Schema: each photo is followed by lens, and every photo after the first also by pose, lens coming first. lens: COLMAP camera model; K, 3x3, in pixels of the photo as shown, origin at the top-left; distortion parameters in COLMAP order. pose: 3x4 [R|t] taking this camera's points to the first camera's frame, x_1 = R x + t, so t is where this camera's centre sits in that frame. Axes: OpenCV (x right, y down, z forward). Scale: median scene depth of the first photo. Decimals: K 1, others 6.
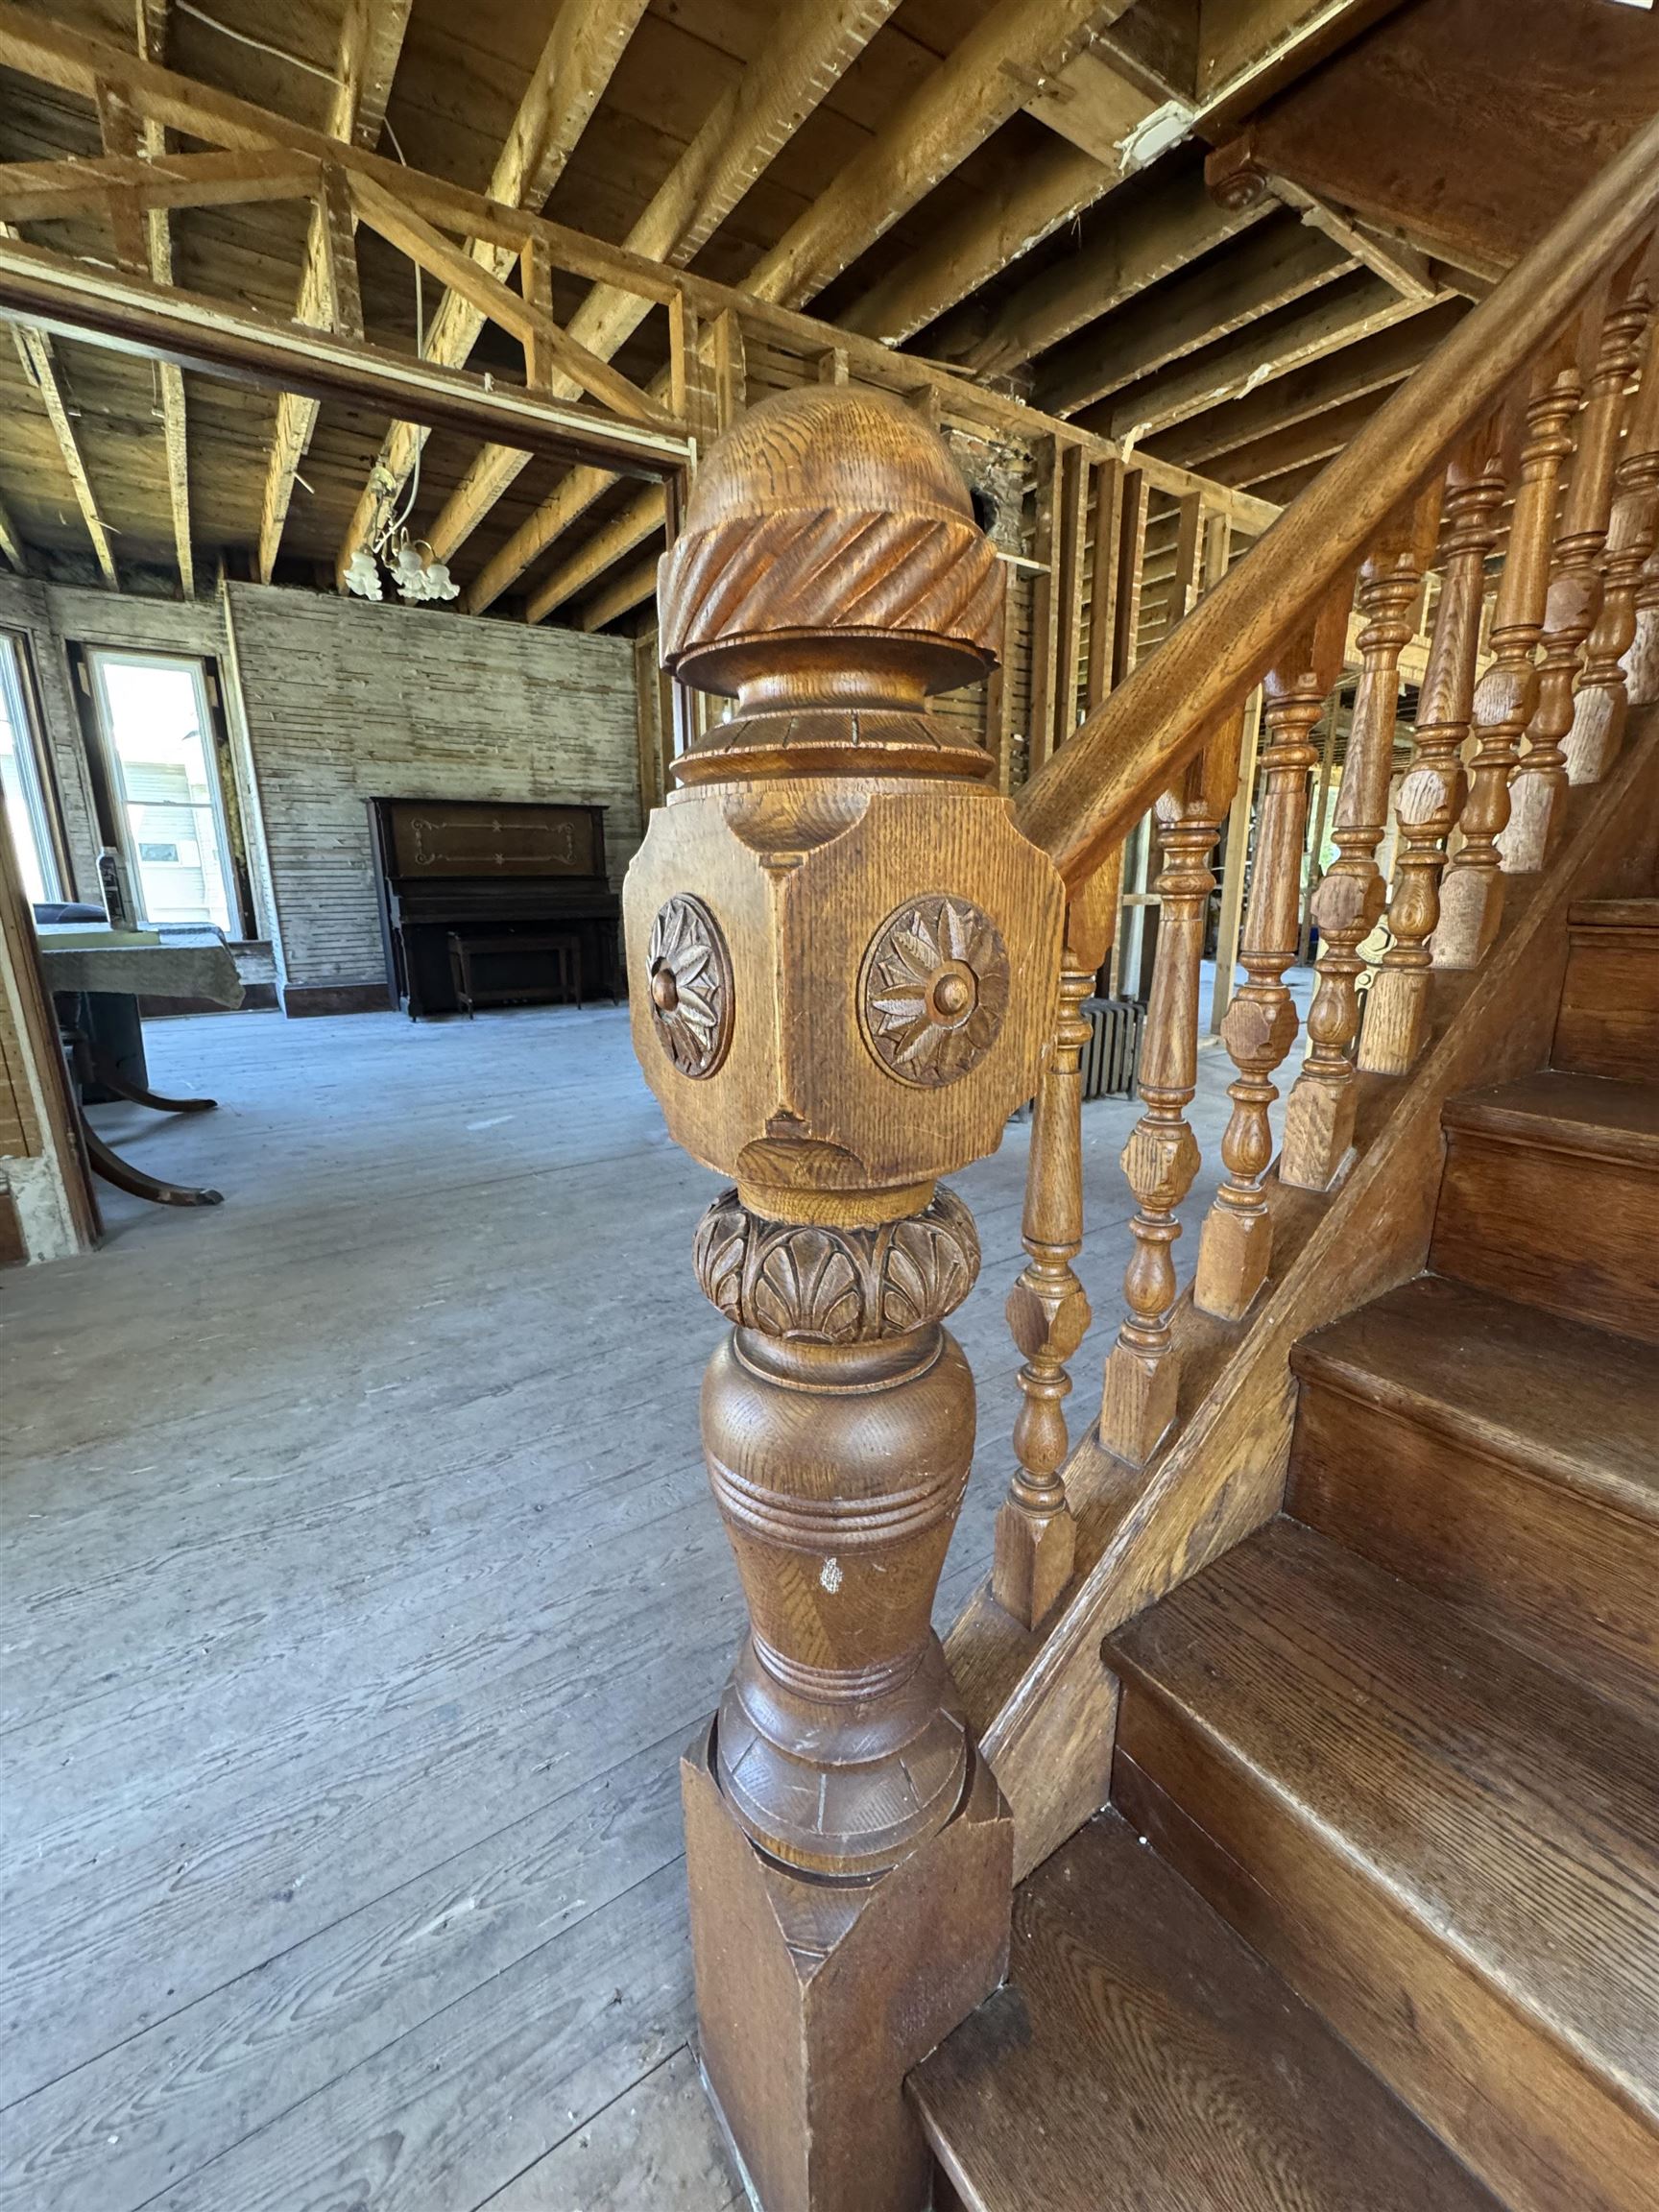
lens RADIAL K [[885.4, 0, 830.5], [0, 885.4, 1104.5], [0, 0, 1]] dist [-0.004612, 0.001211]
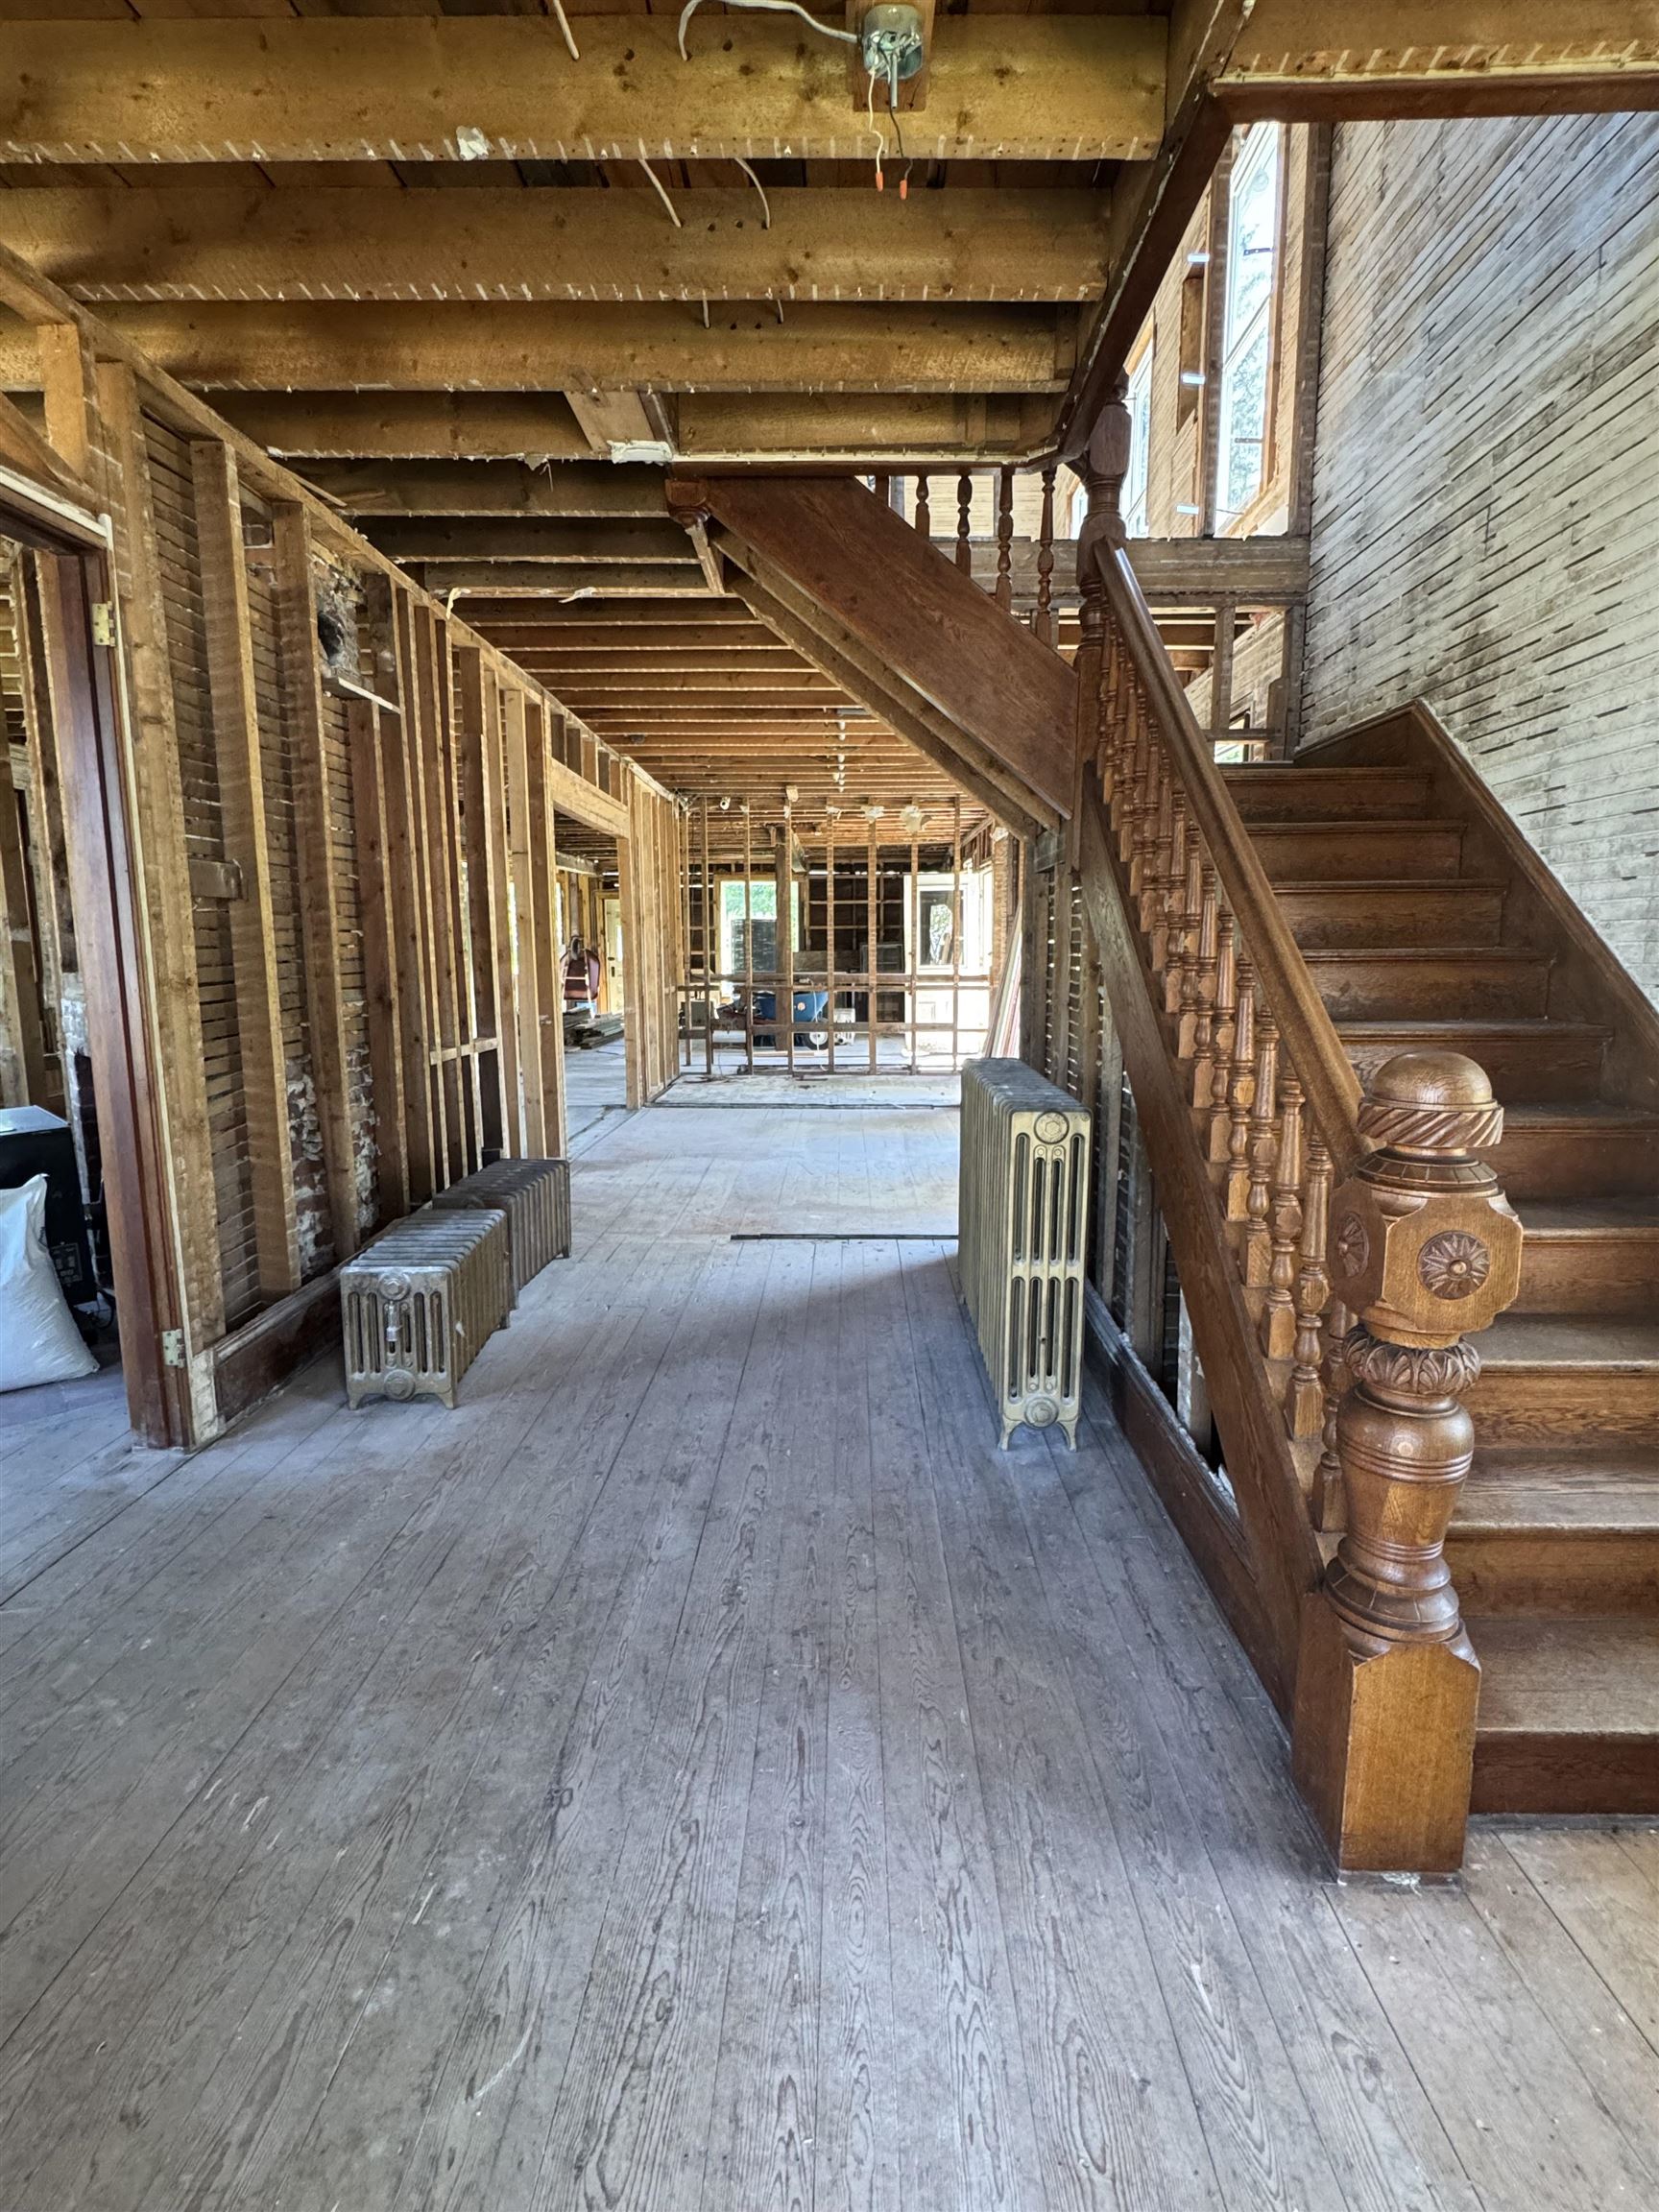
lens RADIAL K [[1066.7, 0, 821.8], [0, 1066.7, 1105.2], [0, 0, 1]] dist [-0.003175, -0.000271]
pose [[0.581411, -0.117939, 0.805017, -0.614208], [0.202661, 0.979245, -0.002905, -0.157720], [-0.787966, 0.164835, 0.593245, 0.089825]]
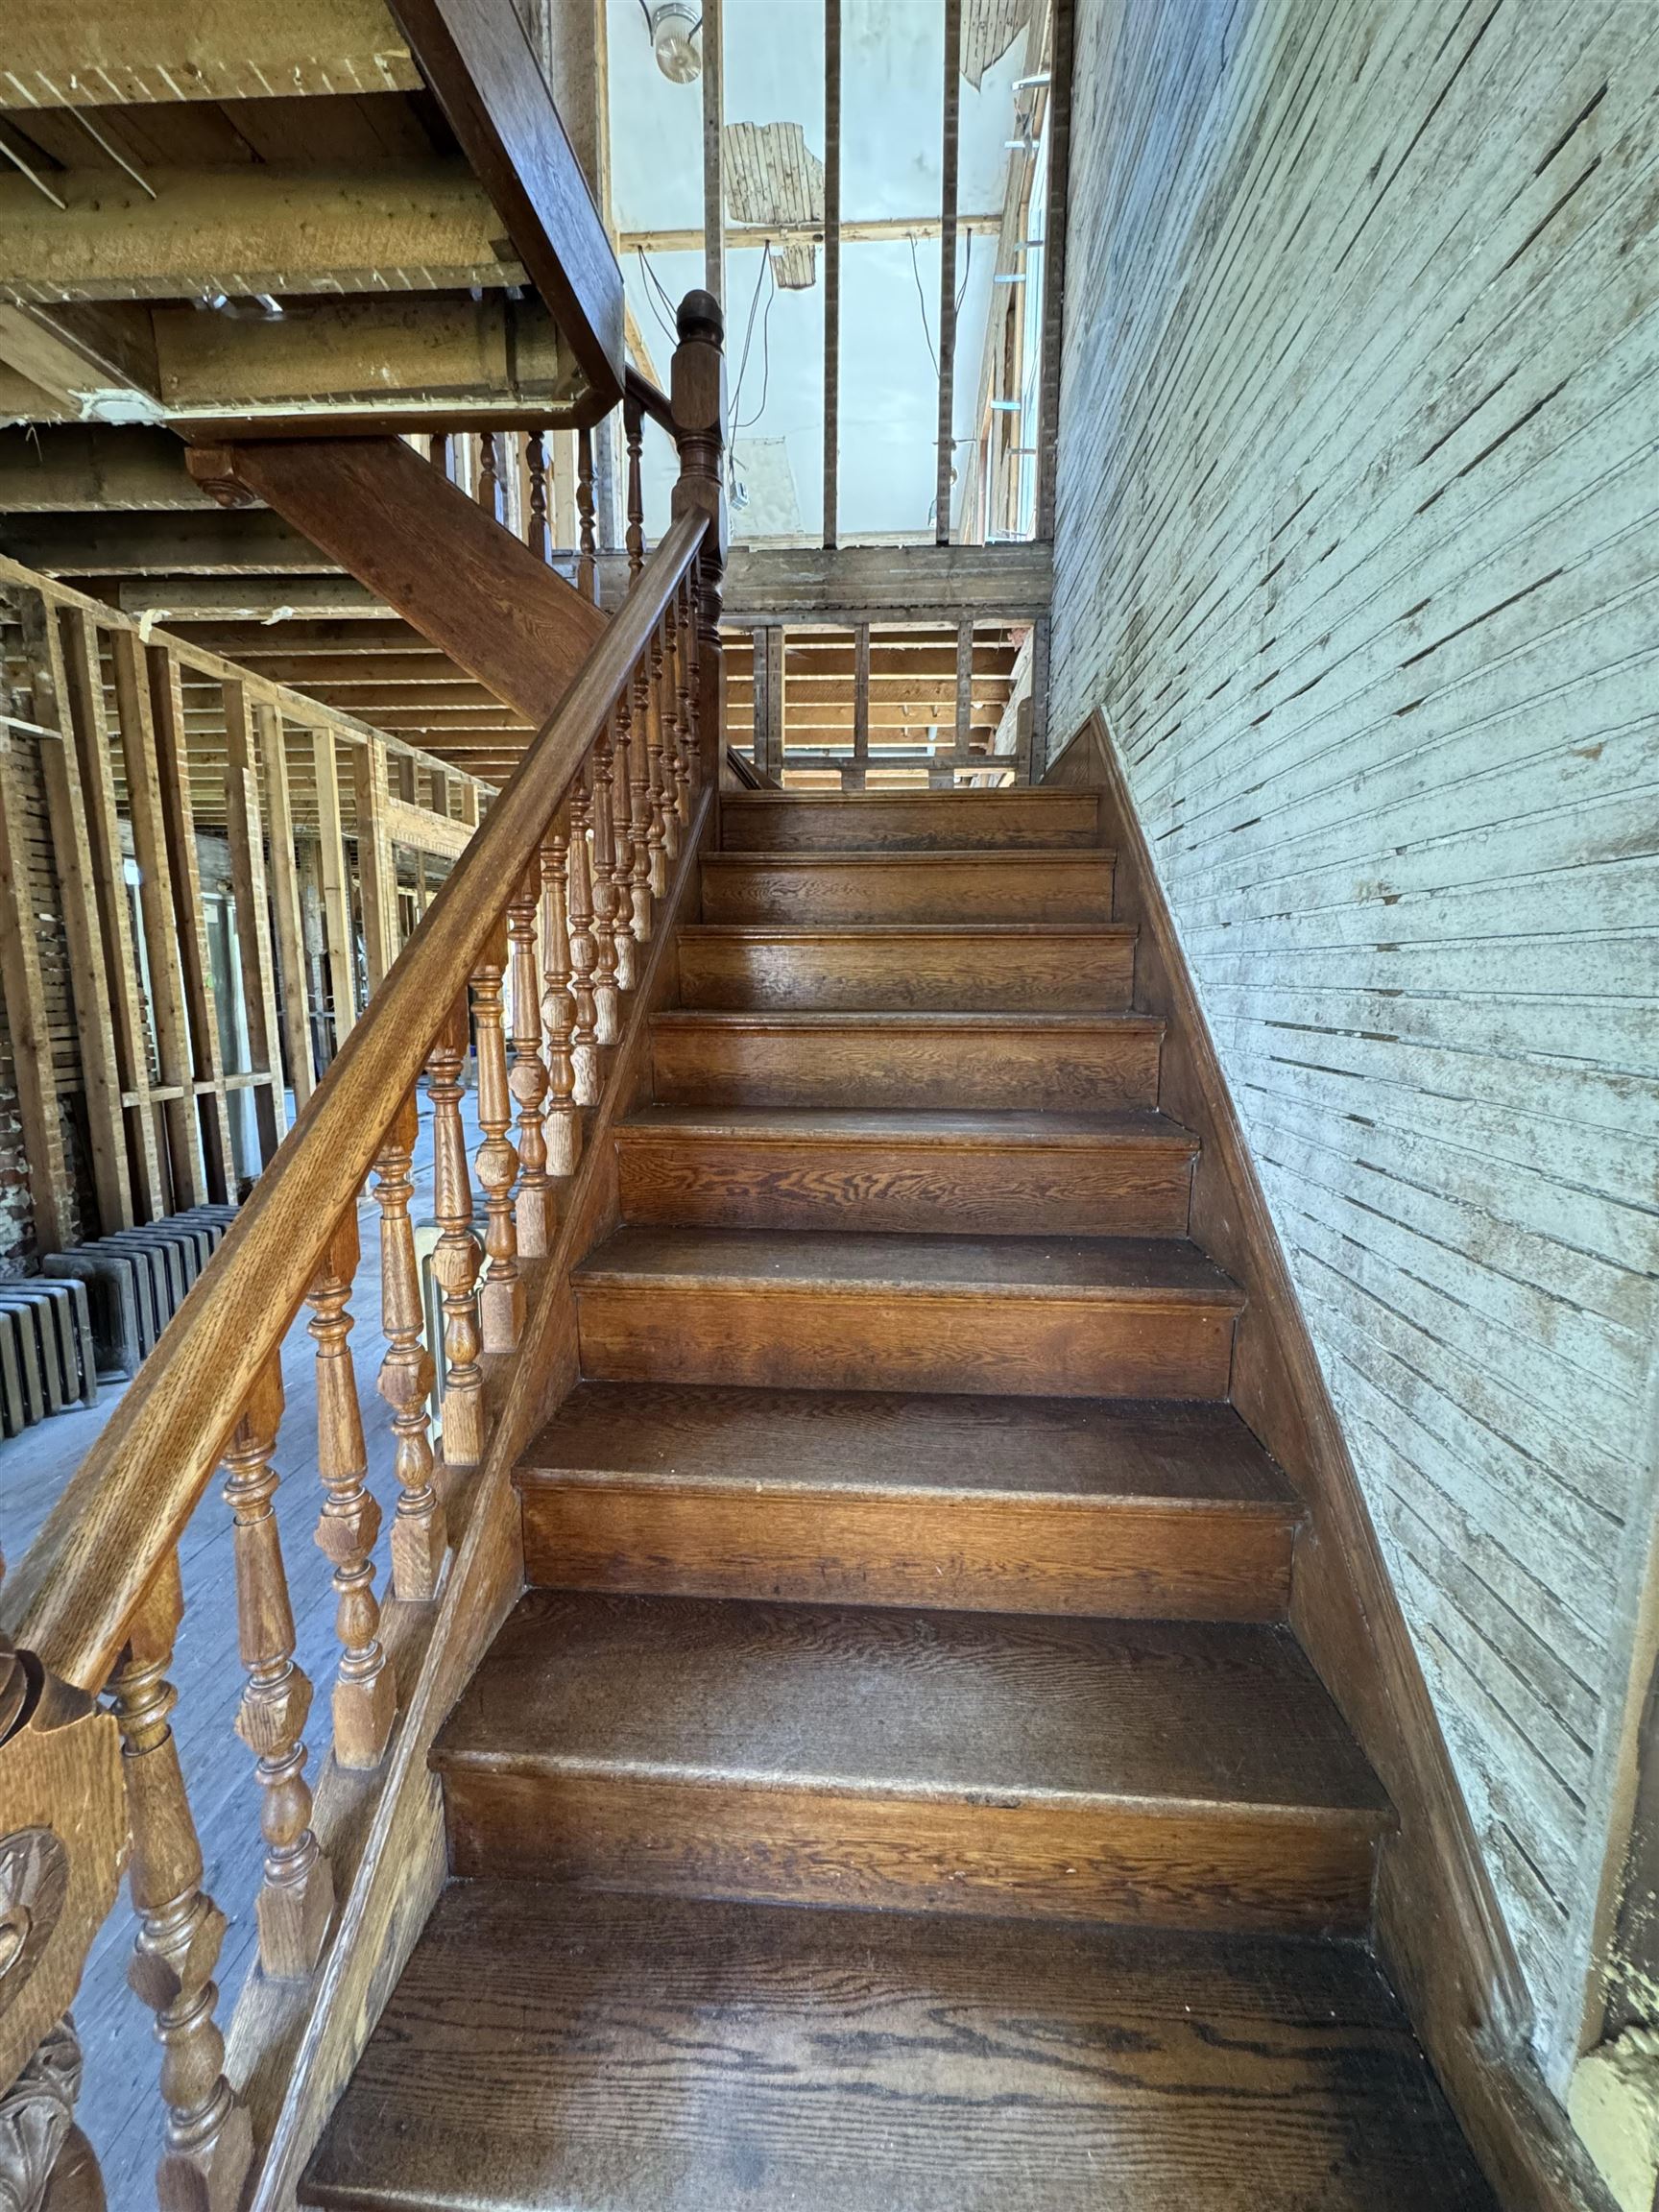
lens RADIAL K [[885.4, 0, 826.5], [0, 885.4, 1105.0], [0, 0, 1]] dist [-0.004612, 0.001211]
pose [[0.621652, -0.109146, 0.775652, 0.006417], [0.185072, 0.982674, -0.010051, -0.142793], [-0.761116, 0.149800, 0.631080, -0.090987]]
